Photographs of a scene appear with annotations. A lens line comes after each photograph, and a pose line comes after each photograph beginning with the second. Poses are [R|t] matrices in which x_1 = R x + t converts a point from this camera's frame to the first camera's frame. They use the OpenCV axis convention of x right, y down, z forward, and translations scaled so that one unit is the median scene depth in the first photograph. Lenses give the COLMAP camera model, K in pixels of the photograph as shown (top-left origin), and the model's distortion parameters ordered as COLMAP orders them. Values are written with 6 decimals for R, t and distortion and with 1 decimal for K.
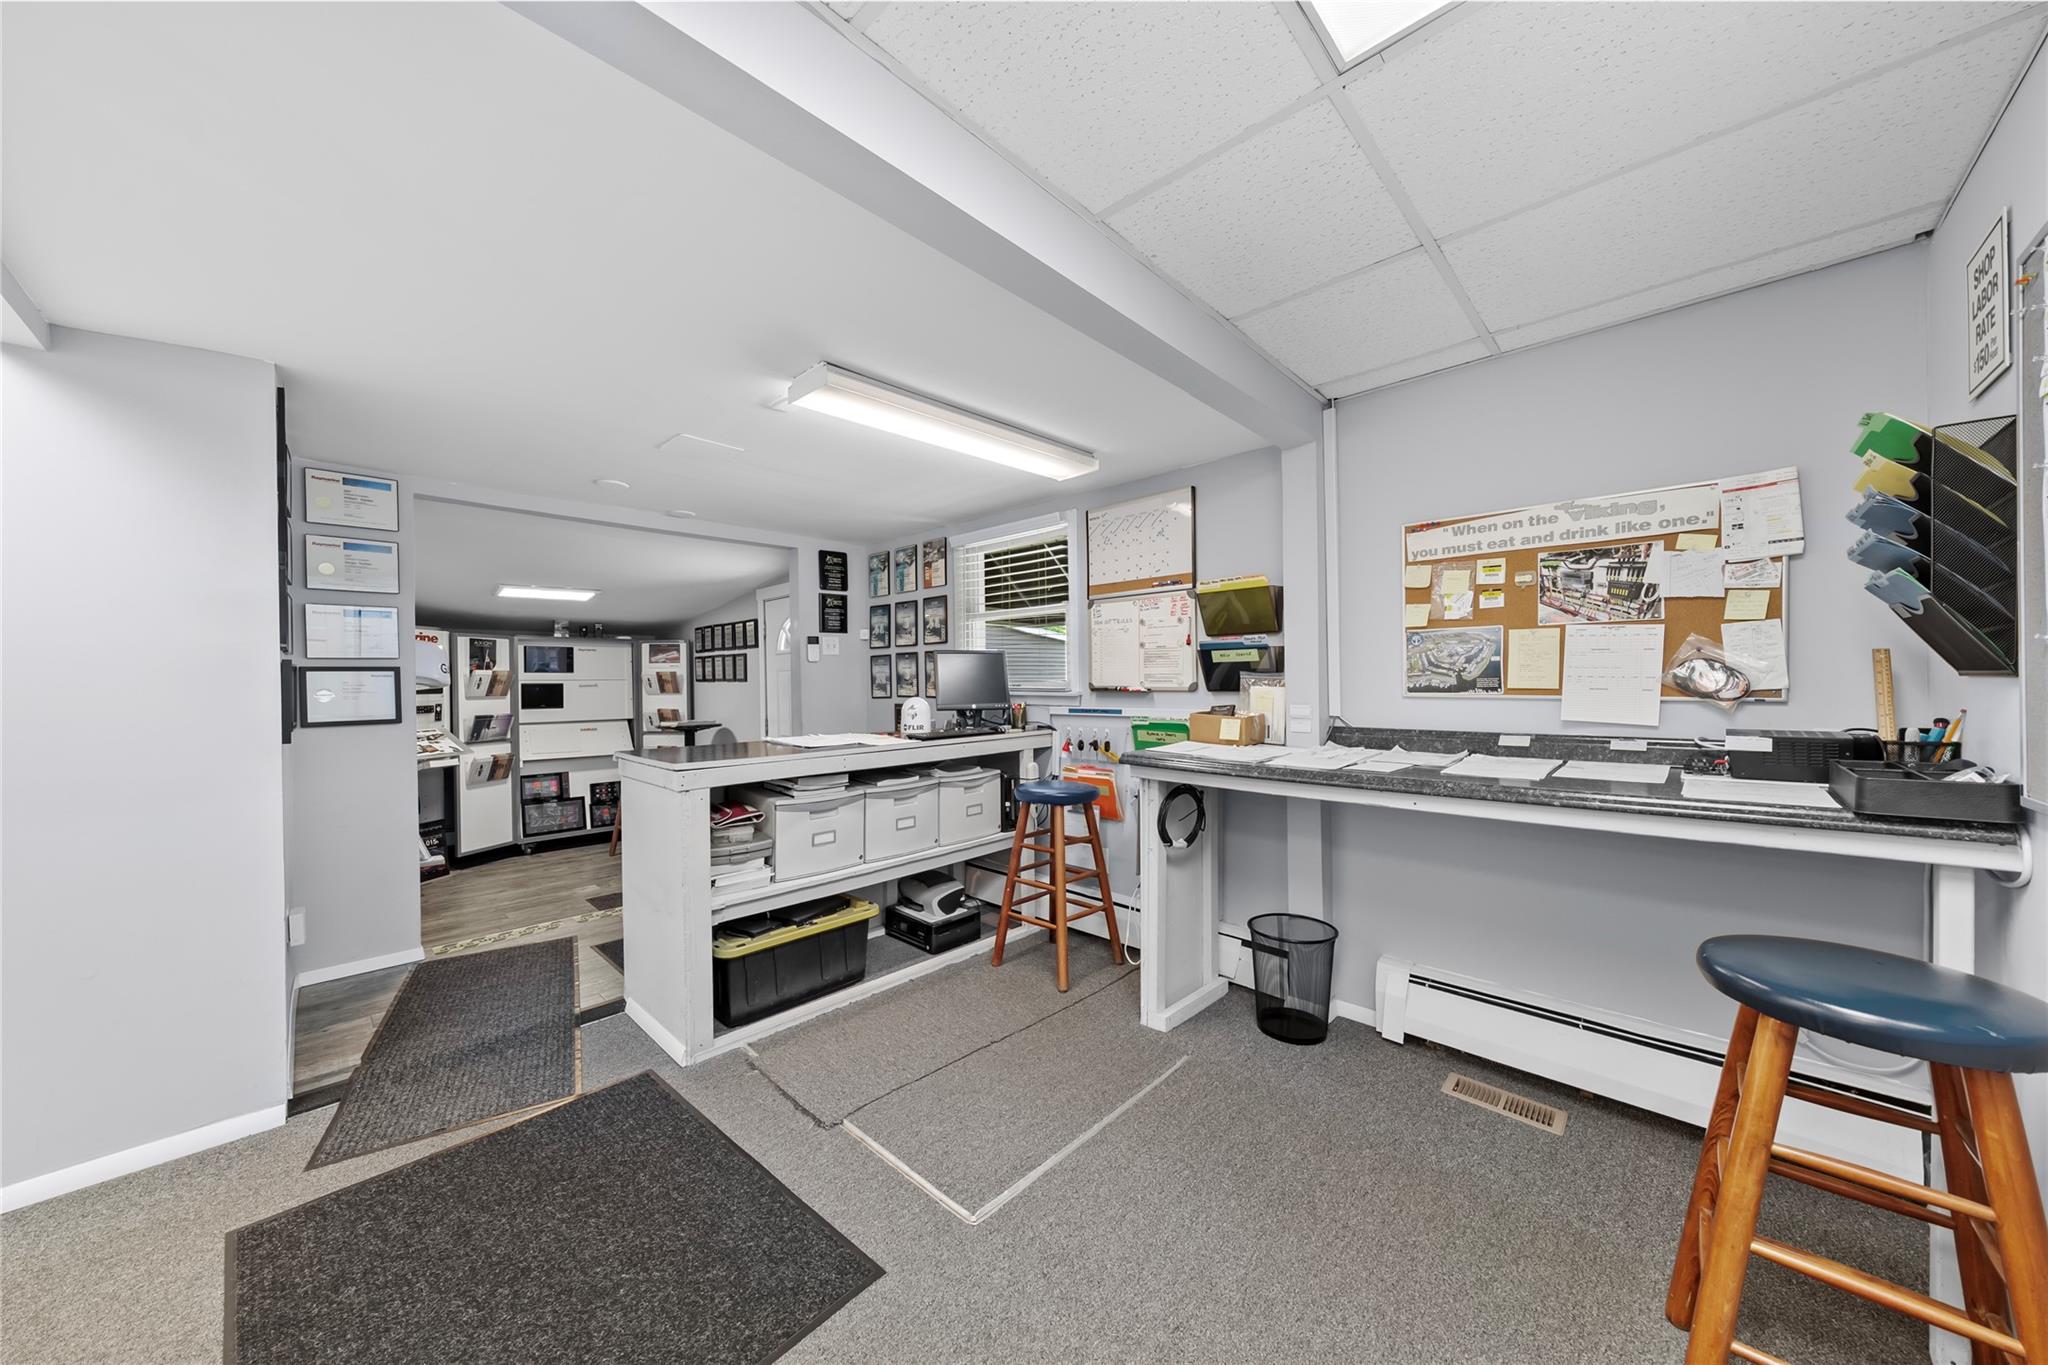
lens RADIAL K [[697.5, 0, 1024.0], [0, 697.5, 682.5], [0, 0, 1]] dist [-0.004163, 0.000223]
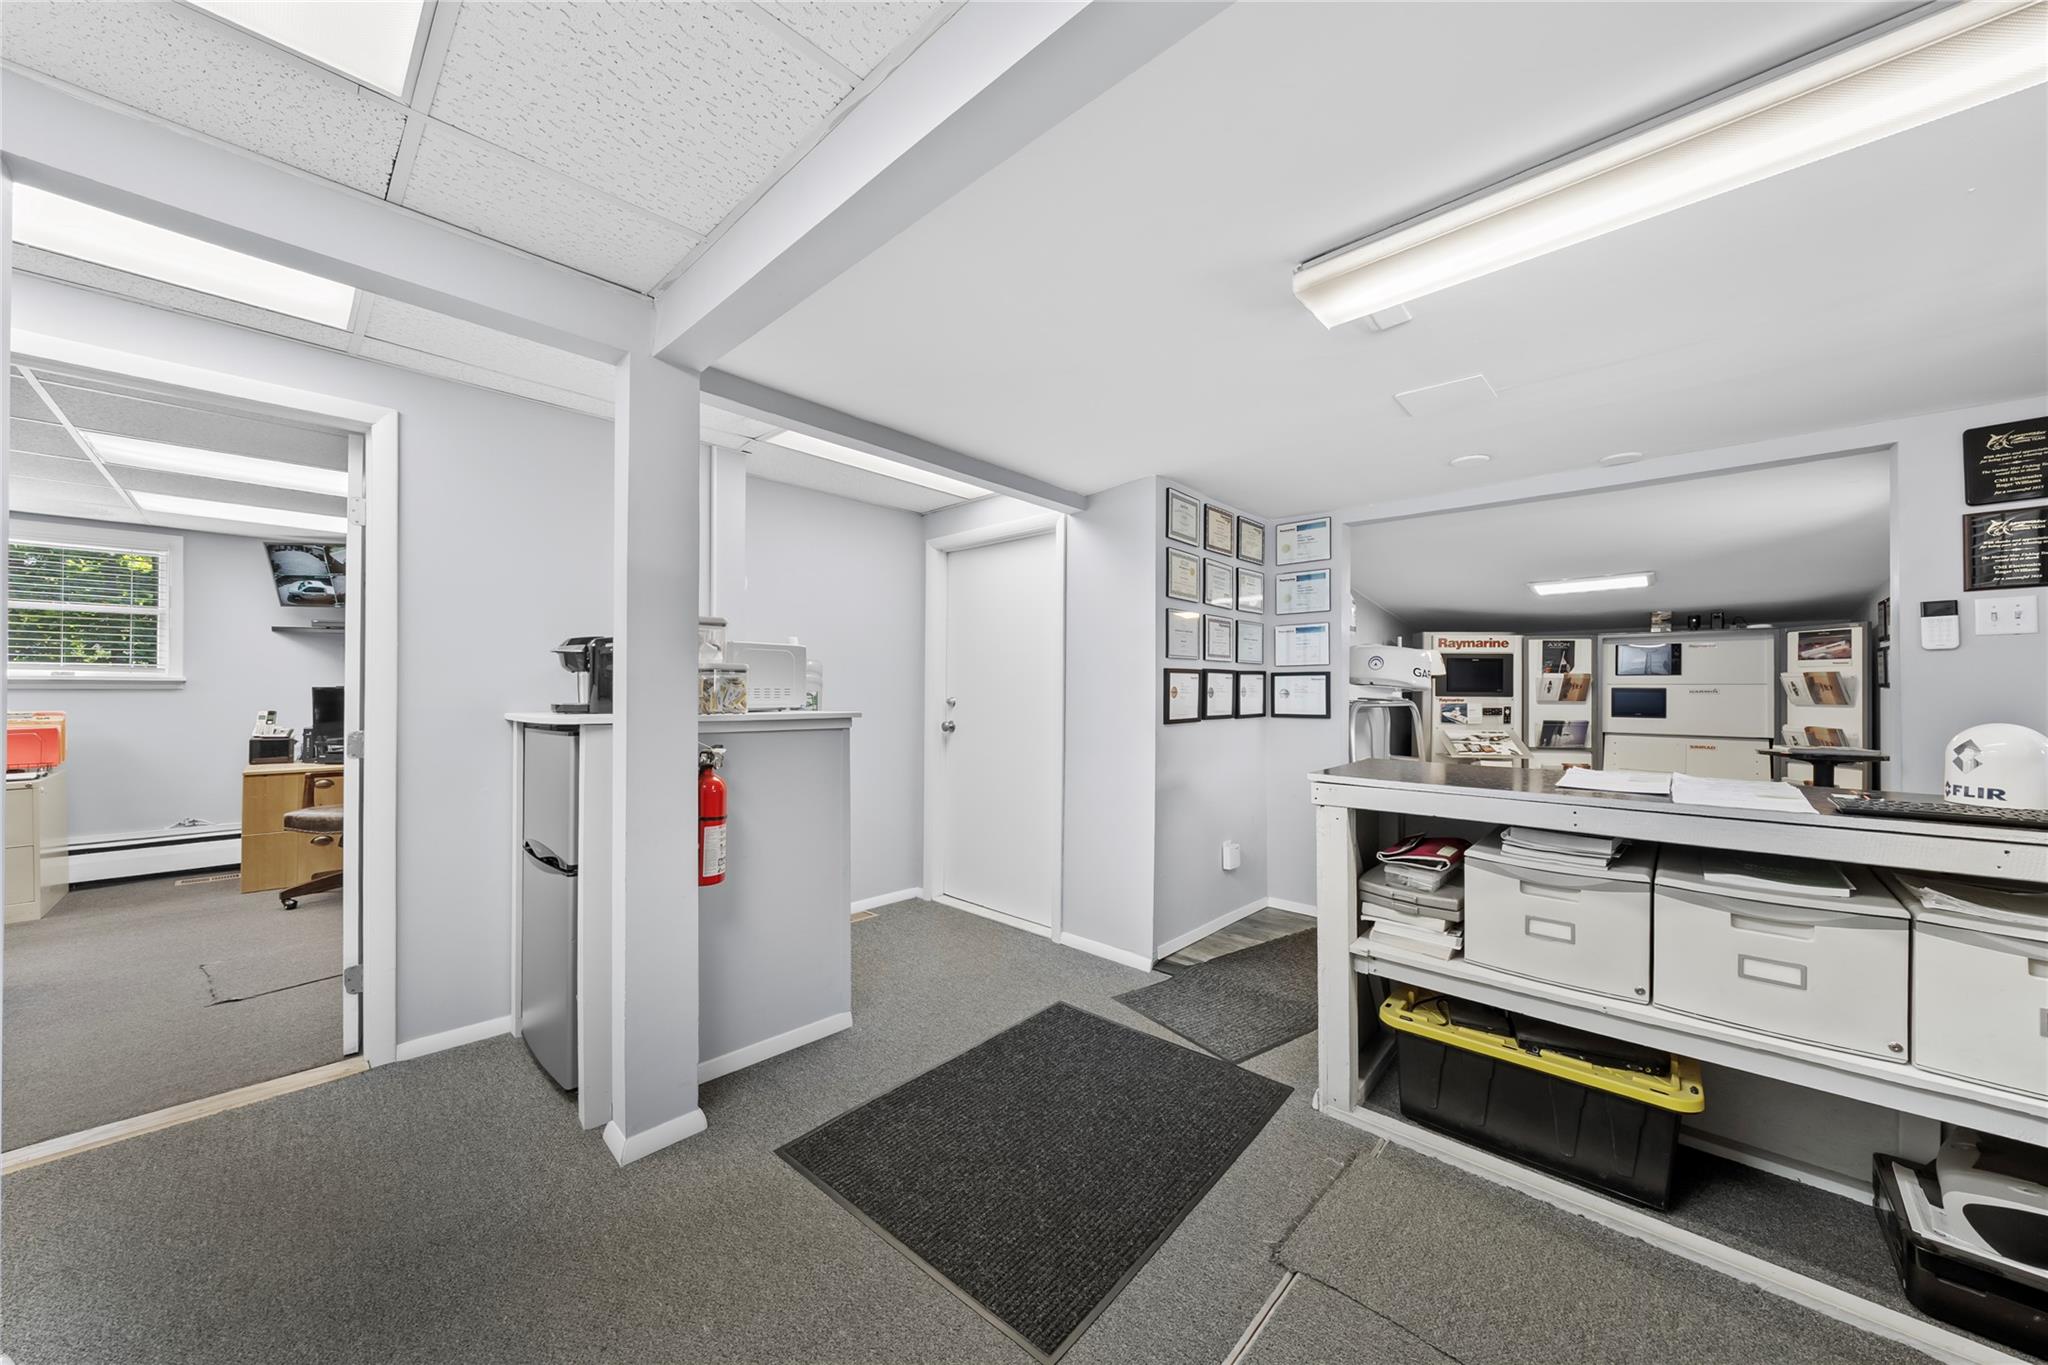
lens RADIAL K [[713.1, 0, 1024.0], [0, 713.1, 682.5], [0, 0, 1]] dist [-0.002527, 0.000038]
pose [[0.013081, 0.000728, -0.999914, 0.217429], [-0.007568, 0.999971, 0.000629, -0.000326], [0.999886, 0.007559, 0.013086, 0.304321]]
